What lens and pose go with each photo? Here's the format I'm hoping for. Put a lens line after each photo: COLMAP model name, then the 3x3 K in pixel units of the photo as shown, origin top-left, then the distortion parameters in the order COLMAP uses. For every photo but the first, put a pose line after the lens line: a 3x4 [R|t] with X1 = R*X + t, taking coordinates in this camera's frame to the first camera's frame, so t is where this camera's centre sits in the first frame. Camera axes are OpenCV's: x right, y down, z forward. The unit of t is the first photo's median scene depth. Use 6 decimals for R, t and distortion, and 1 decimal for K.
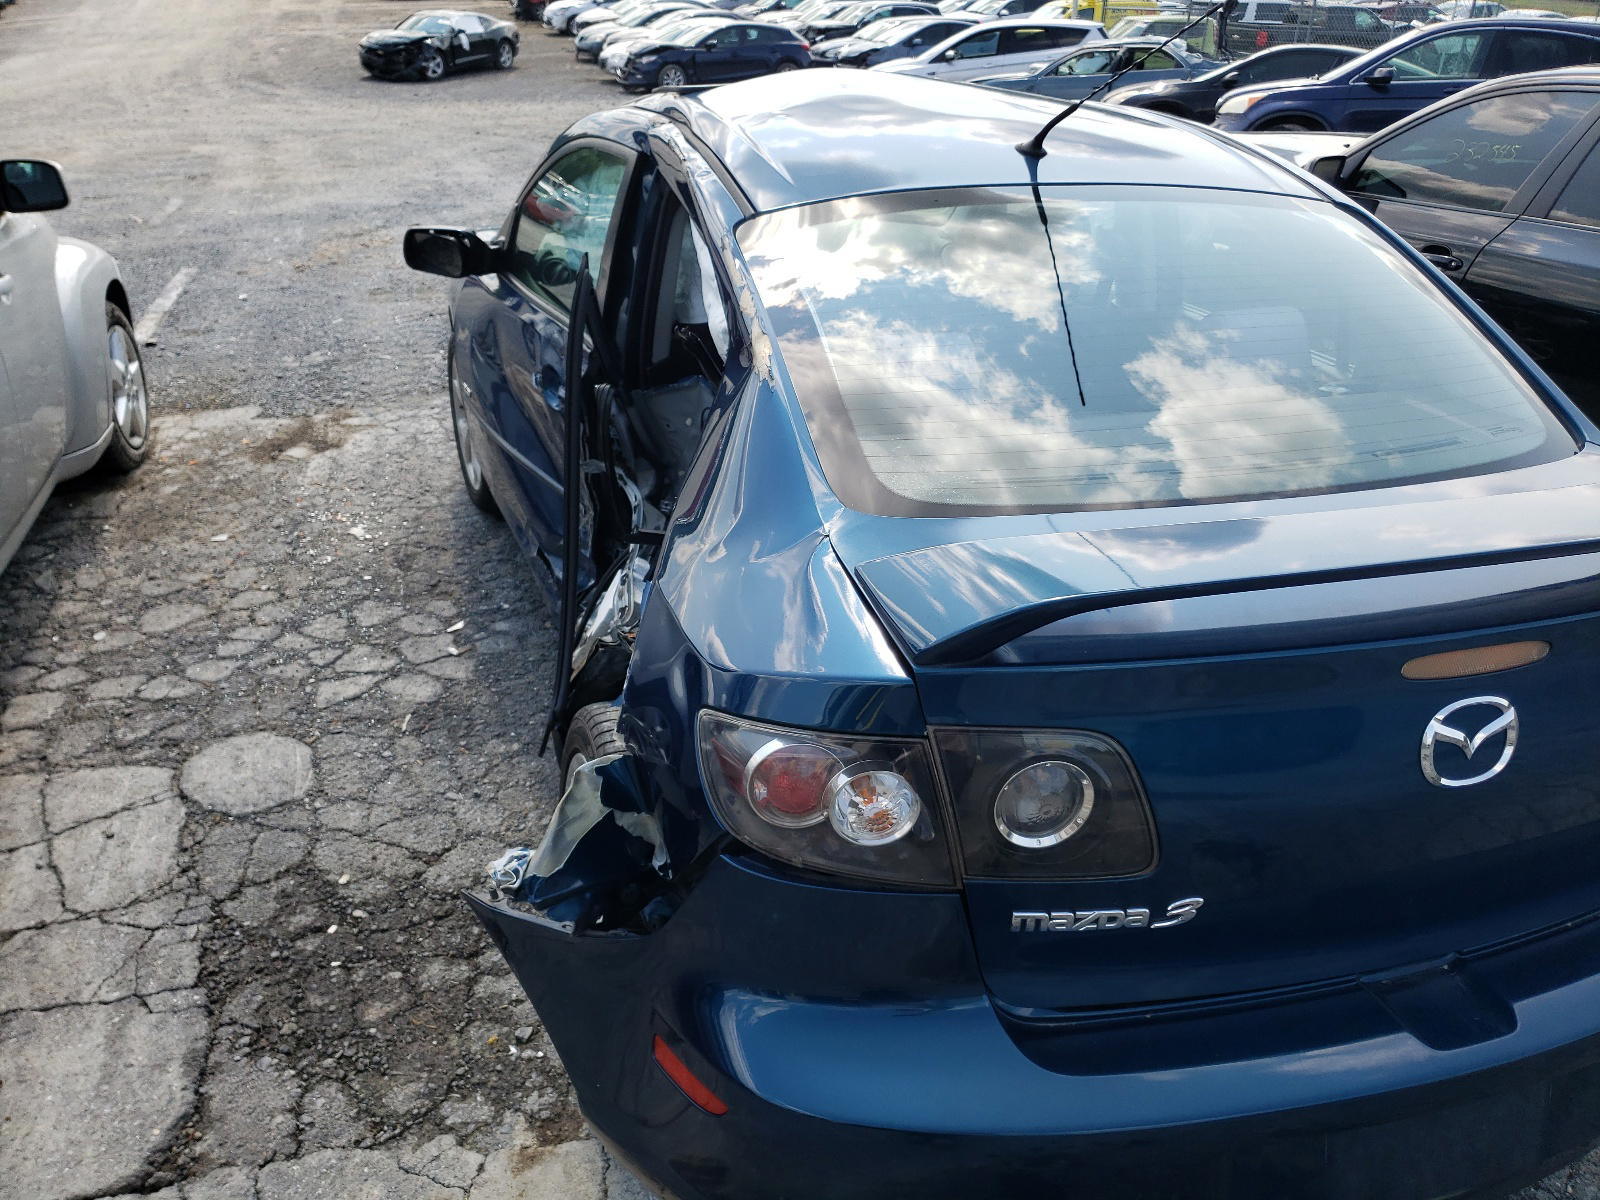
lens RADIAL K [[1260.2, 0, 791.7], [0, 1260.2, 598.0], [0, 0, 1]] dist [-0.000594, 0.010860]
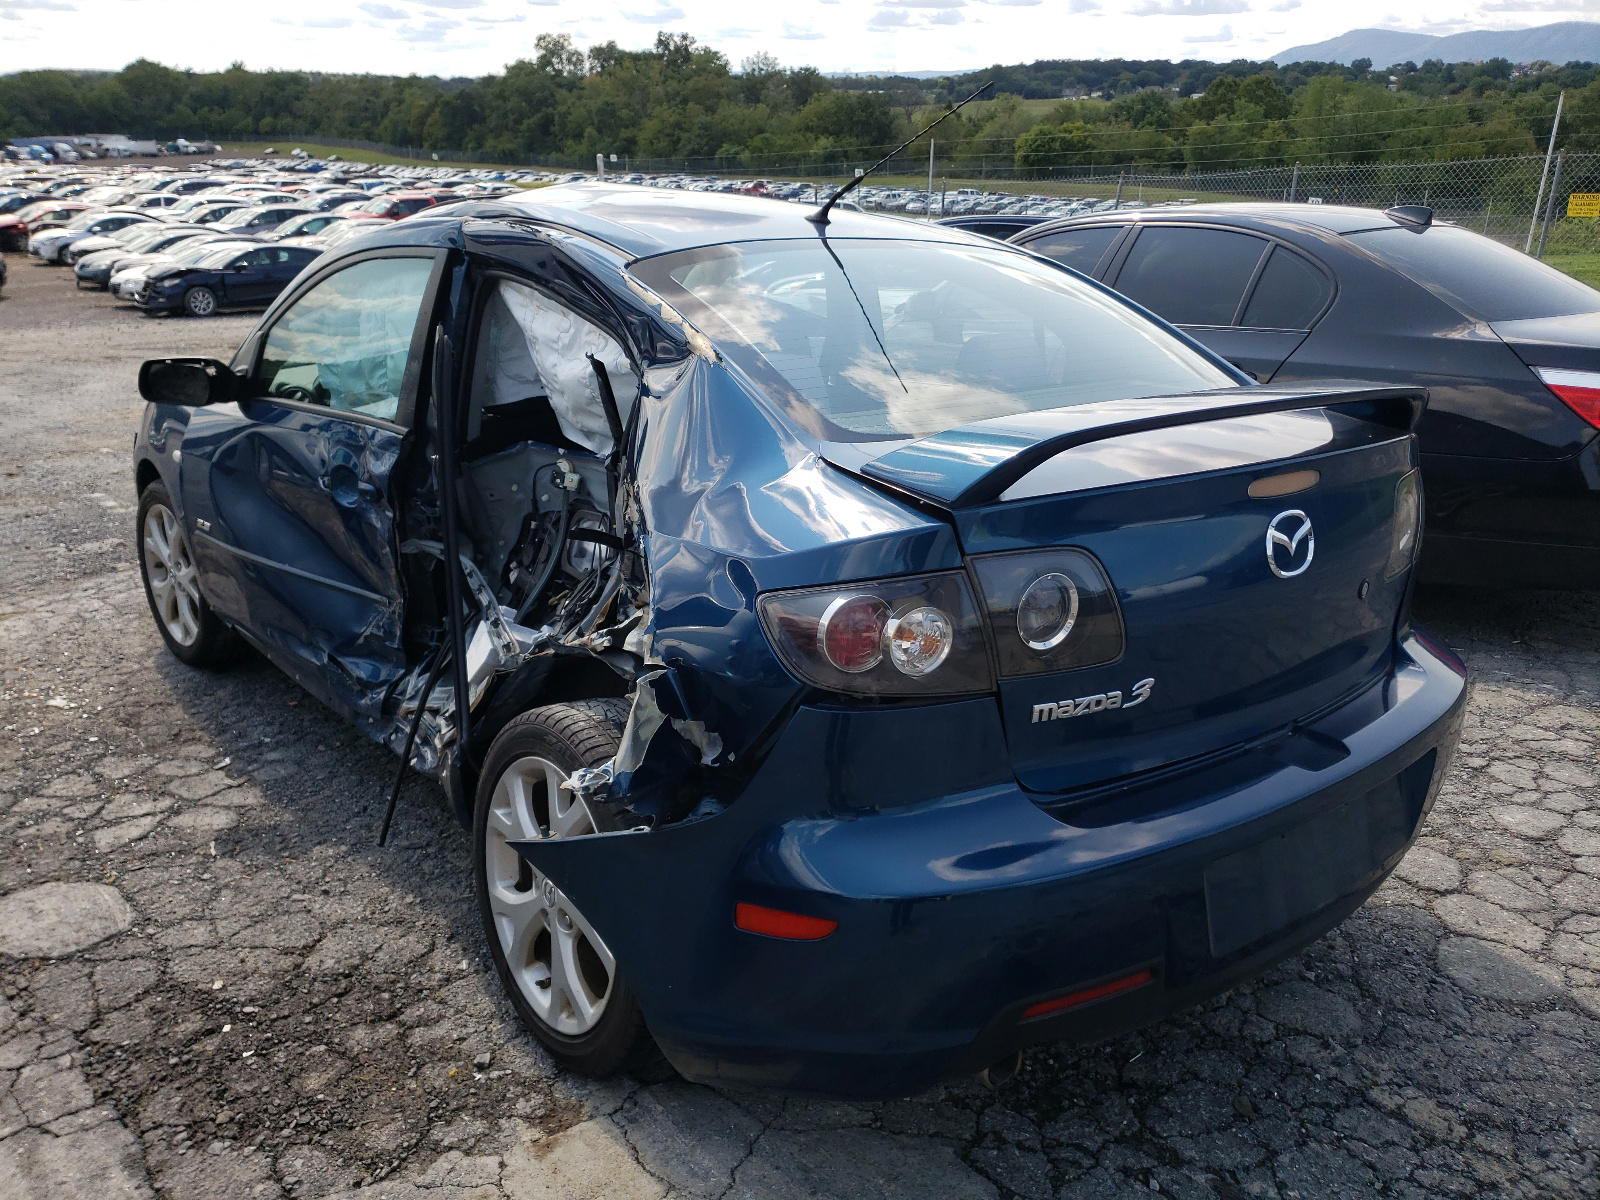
lens RADIAL K [[1260.2, 0, 799.5], [0, 1260.2, 602.3], [0, 0, 1]] dist [-0.000594, 0.010860]
pose [[0.933835, -0.115461, 0.338558, -0.242200], [0.166378, 0.978061, -0.125362, 0.137936], [-0.316655, 0.173396, 0.932557, -0.070845]]
